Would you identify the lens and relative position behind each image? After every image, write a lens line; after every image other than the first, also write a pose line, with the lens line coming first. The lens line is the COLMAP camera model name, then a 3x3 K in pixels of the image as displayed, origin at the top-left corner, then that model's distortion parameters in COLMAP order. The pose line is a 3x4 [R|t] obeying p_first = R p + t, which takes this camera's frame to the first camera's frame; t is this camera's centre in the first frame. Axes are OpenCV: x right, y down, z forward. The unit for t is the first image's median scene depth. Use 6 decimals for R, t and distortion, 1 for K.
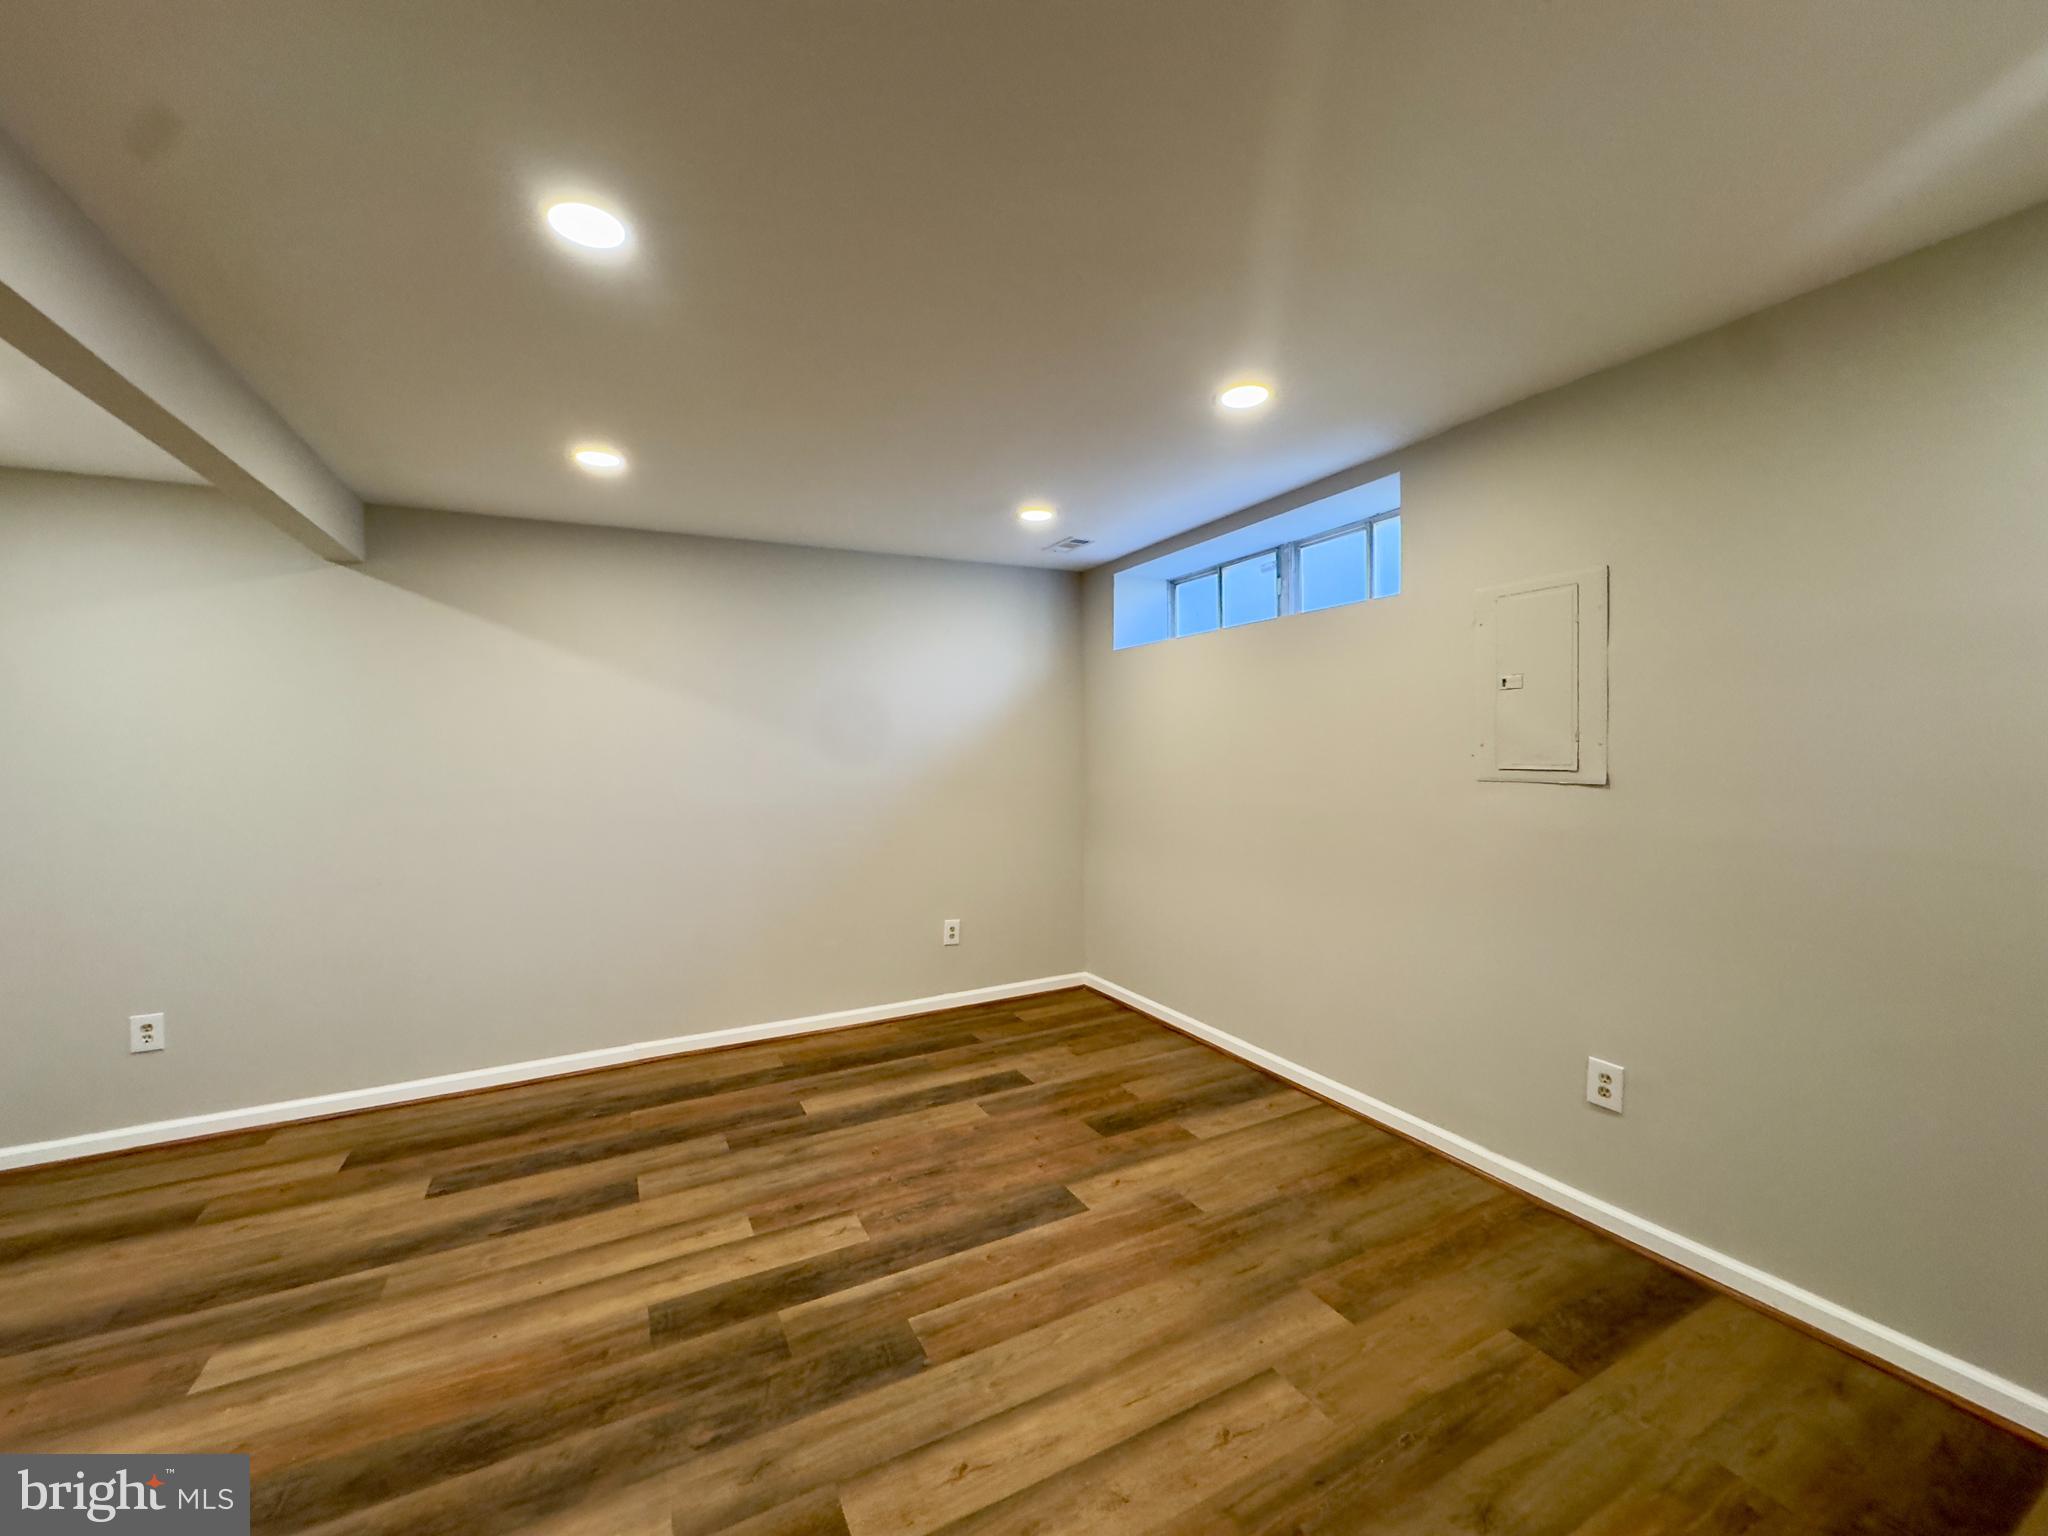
lens RADIAL K [[809.6, 0, 1024.0], [0, 809.6, 768.0], [0, 0, 1]] dist [-0.002189, -0.000654]
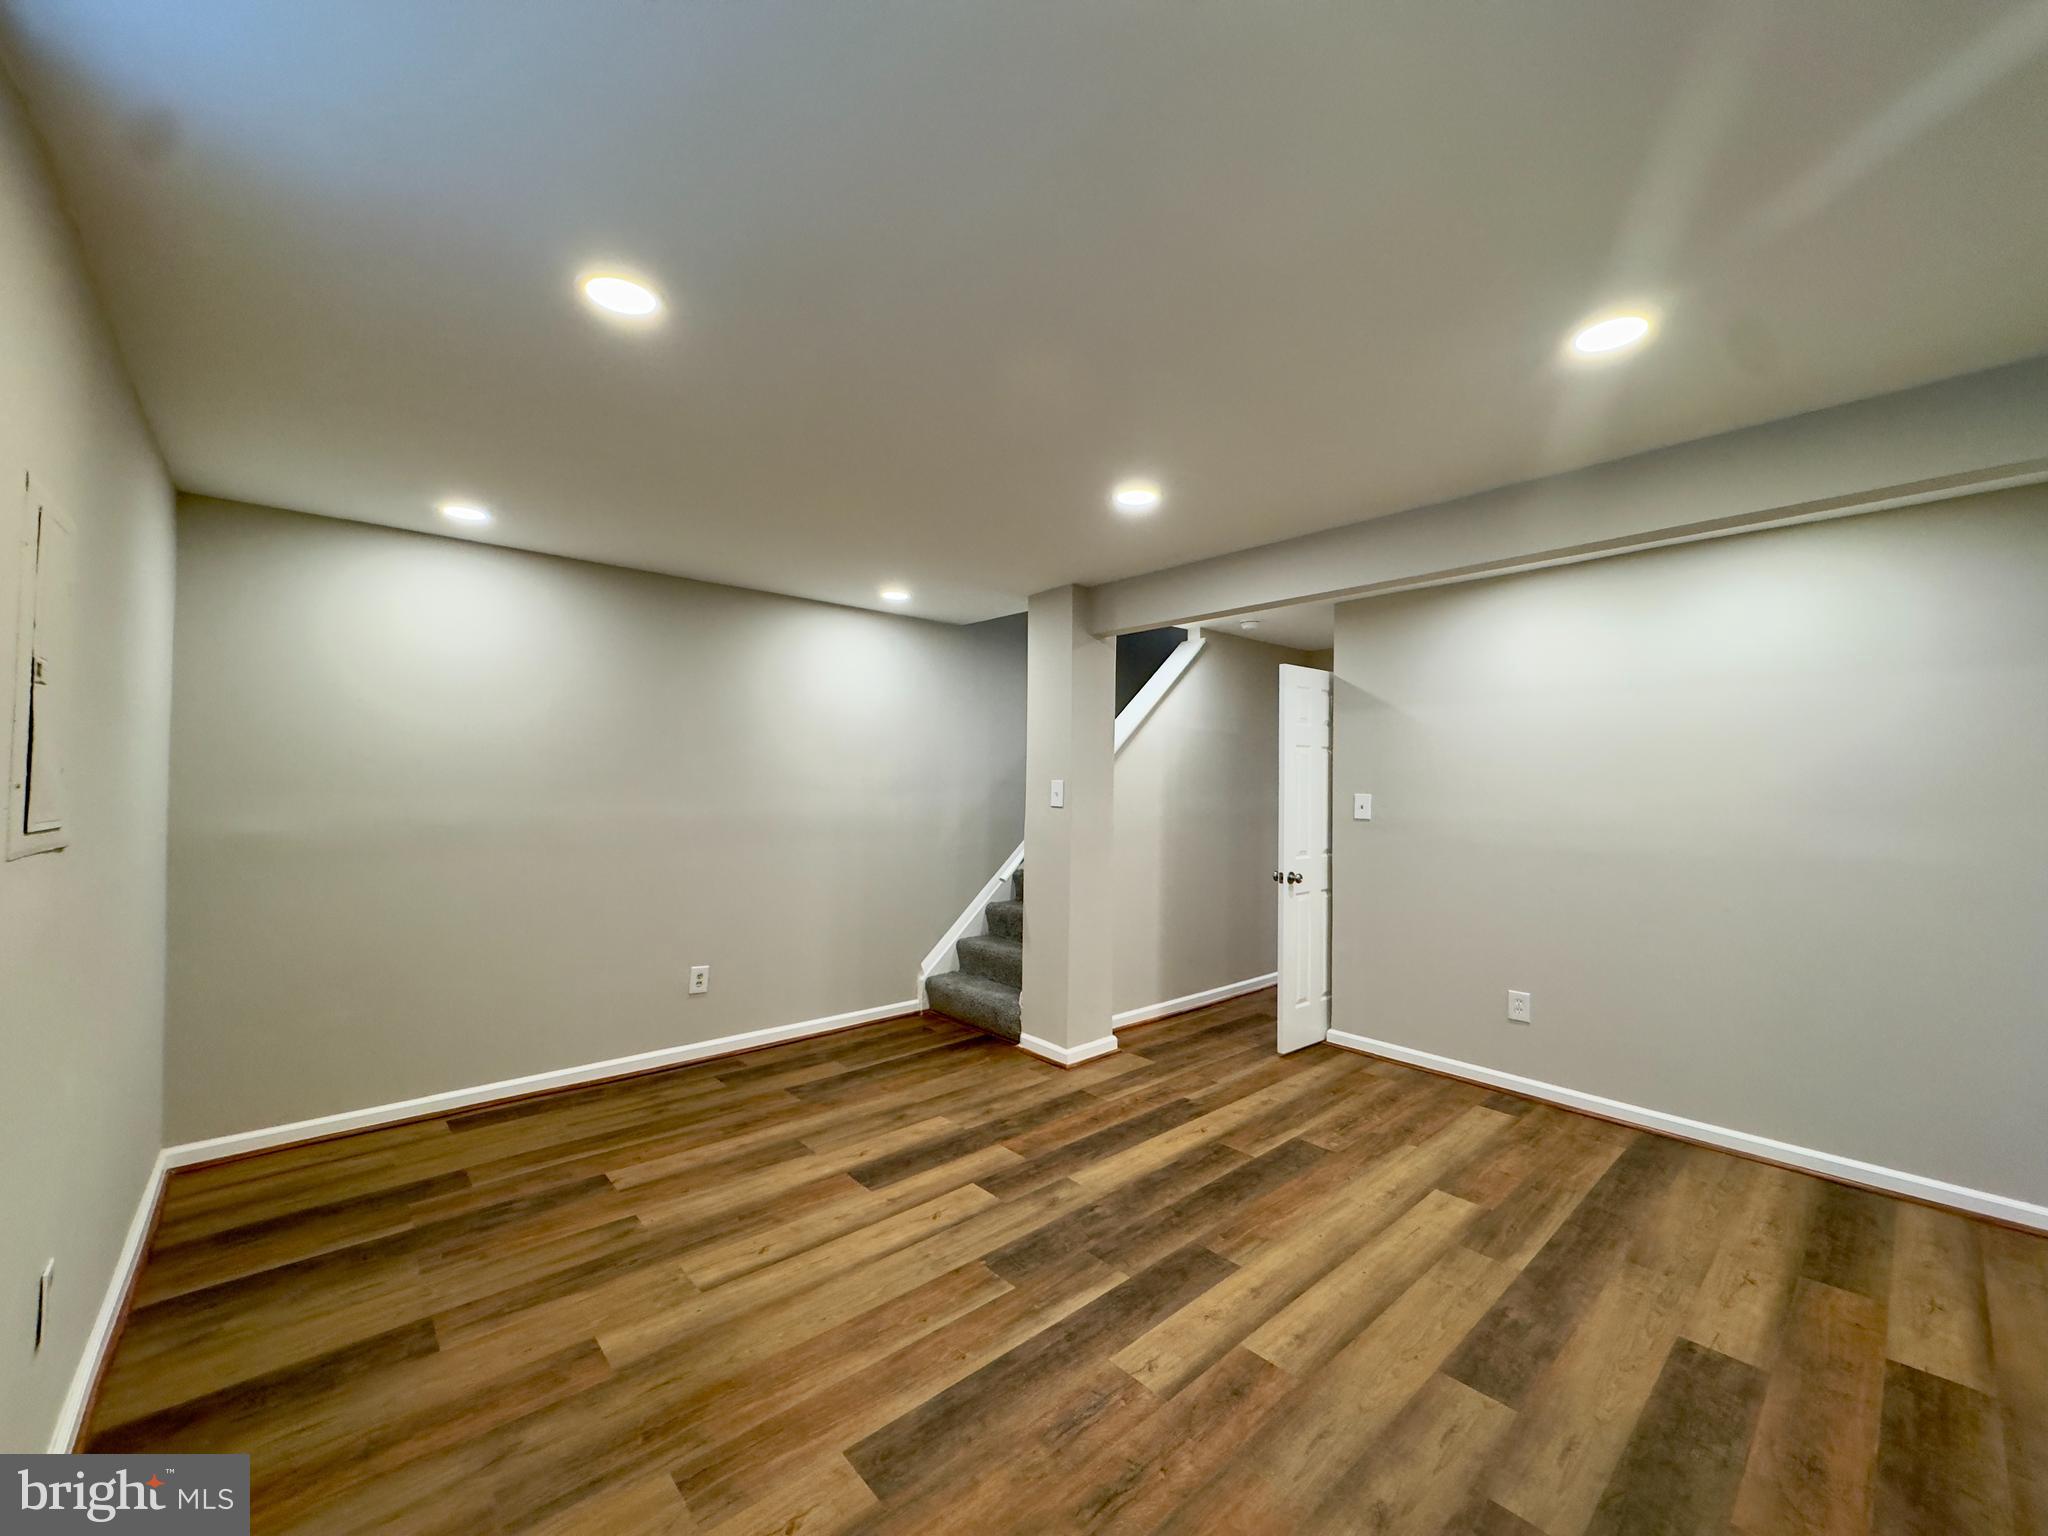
lens RADIAL K [[809.6, 0, 1024.0], [0, 809.6, 768.0], [0, 0, 1]] dist [-0.002189, -0.000654]
pose [[-0.969012, 0.001166, -0.247011, 0.112936], [-0.000653, 0.999973, 0.007283, -0.050271], [0.247013, 0.007219, -0.968985, 1.913473]]
